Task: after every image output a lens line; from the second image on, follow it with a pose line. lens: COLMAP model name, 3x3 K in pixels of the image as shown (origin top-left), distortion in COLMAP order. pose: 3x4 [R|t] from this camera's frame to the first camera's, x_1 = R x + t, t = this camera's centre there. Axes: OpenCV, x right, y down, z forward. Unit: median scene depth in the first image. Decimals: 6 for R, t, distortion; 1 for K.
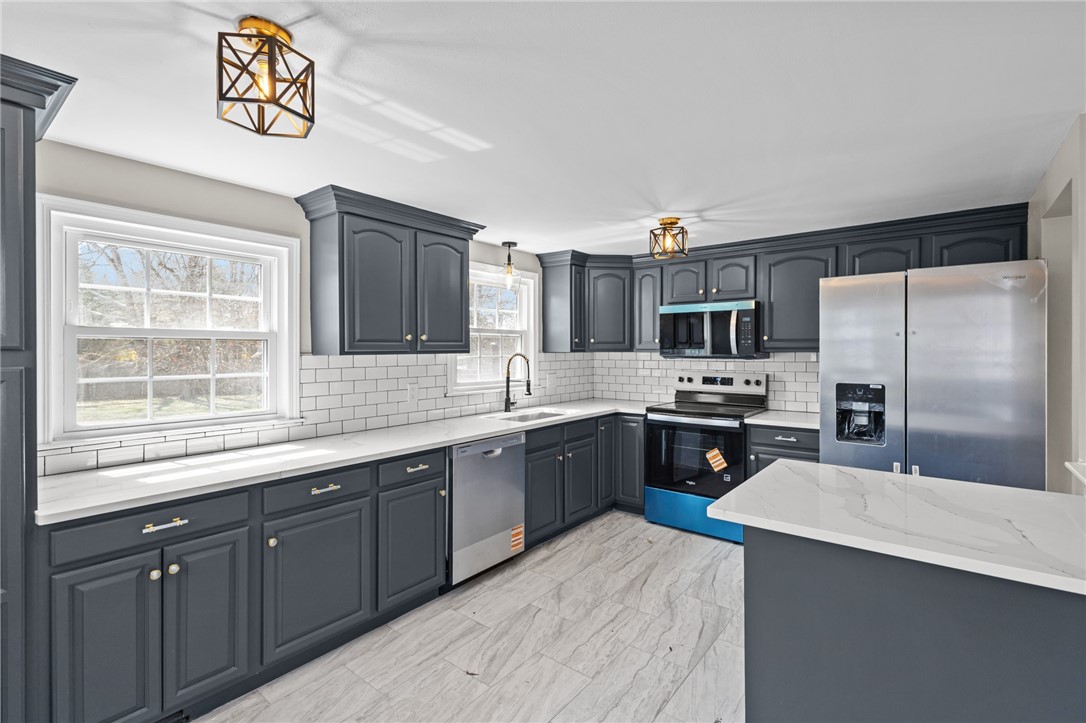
lens RADIAL K [[500.6, 0, 549.5], [0, 500.6, 353.5], [0, 0, 1]] dist [0.000490, 0.000083]
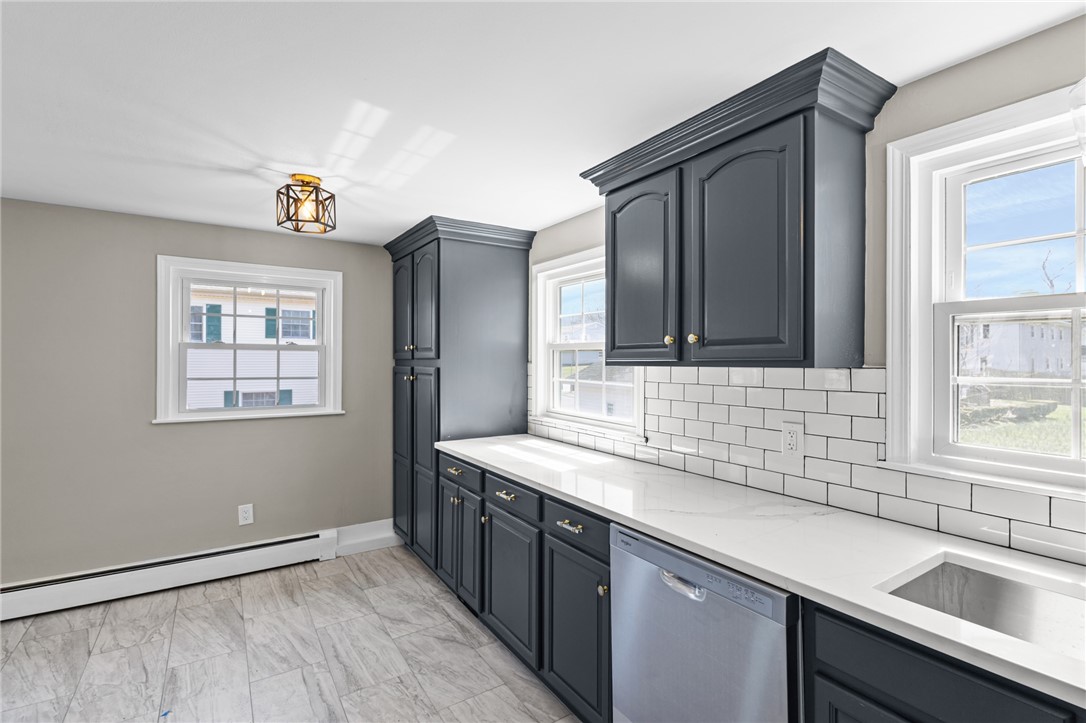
lens RADIAL K [[500.6, 0, 544.5], [0, 500.6, 361.4], [0, 0, 1]] dist [0.000490, 0.000083]
pose [[-0.323079, 0.000985, -0.946372, 0.340109], [-0.009978, 0.999940, 0.004447, -0.005821], [0.946319, 0.010880, -0.323050, 0.971773]]
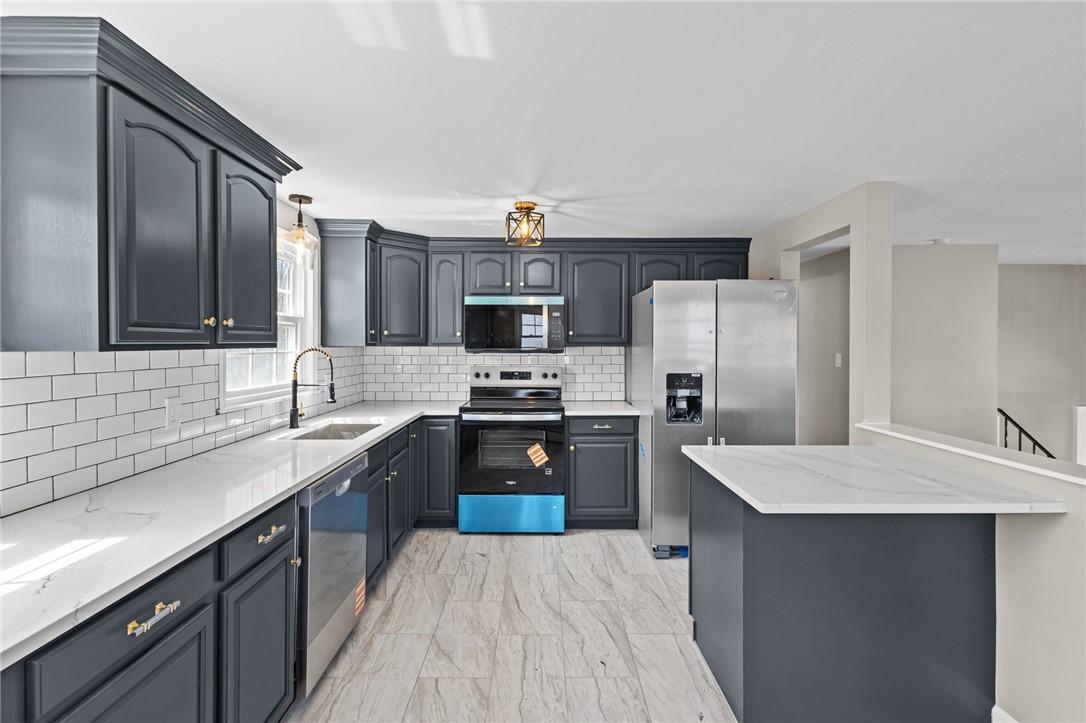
lens RADIAL K [[500.6, 0, 549.0], [0, 500.6, 347.4], [0, 0, 1]] dist [0.000490, 0.000083]
pose [[0.779880, -0.000553, 0.625929, -0.314383], [0.001129, 0.999999, -0.000522, -0.000104], [-0.625928, 0.001114, 0.779880, 0.247671]]
